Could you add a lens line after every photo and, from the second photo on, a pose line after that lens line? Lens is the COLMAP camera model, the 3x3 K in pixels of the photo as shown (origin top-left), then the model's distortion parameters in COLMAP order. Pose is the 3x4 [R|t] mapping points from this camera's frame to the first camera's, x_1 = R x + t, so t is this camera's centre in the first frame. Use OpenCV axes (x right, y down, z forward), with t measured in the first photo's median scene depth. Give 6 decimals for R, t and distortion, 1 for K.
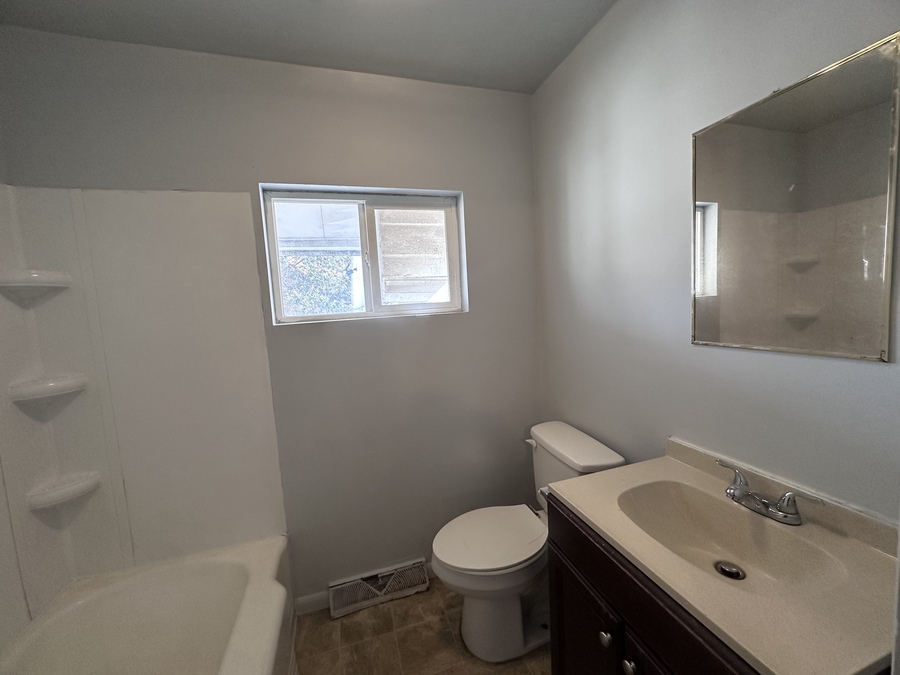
lens RADIAL K [[356.1, 0, 457.3], [0, 356.1, 332.7], [0, 0, 1]] dist [0.004049, 0.000506]
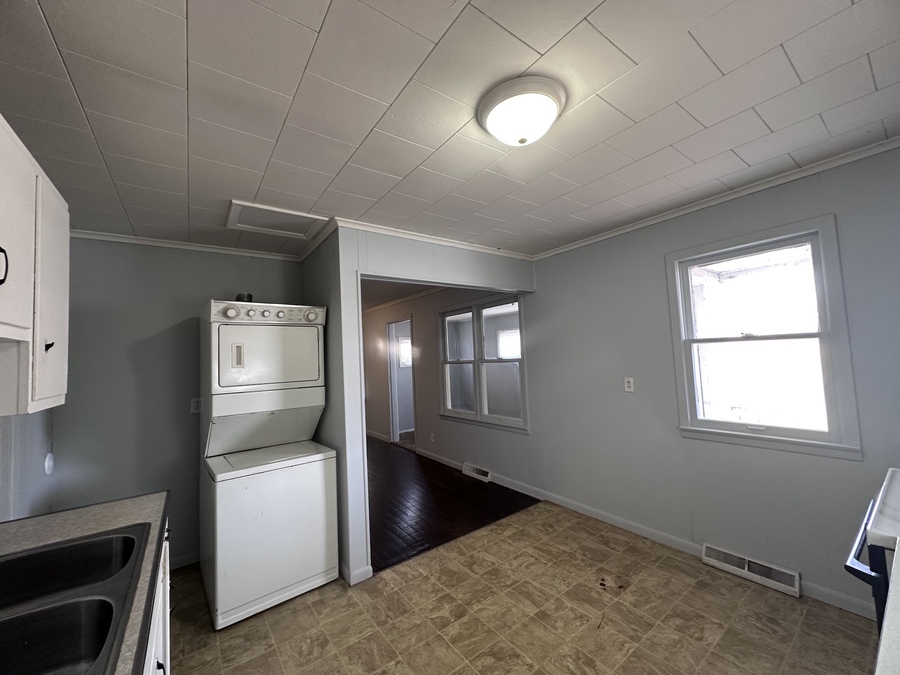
lens RADIAL K [[356.1, 0, 451.6], [0, 356.1, 335.5], [0, 0, 1]] dist [0.004049, 0.000506]
pose [[-0.311335, 0.112922, 0.943567, -1.544560], [0.122958, 0.989355, -0.077831, -0.020147], [-0.942312, 0.091787, -0.321905, 1.316925]]
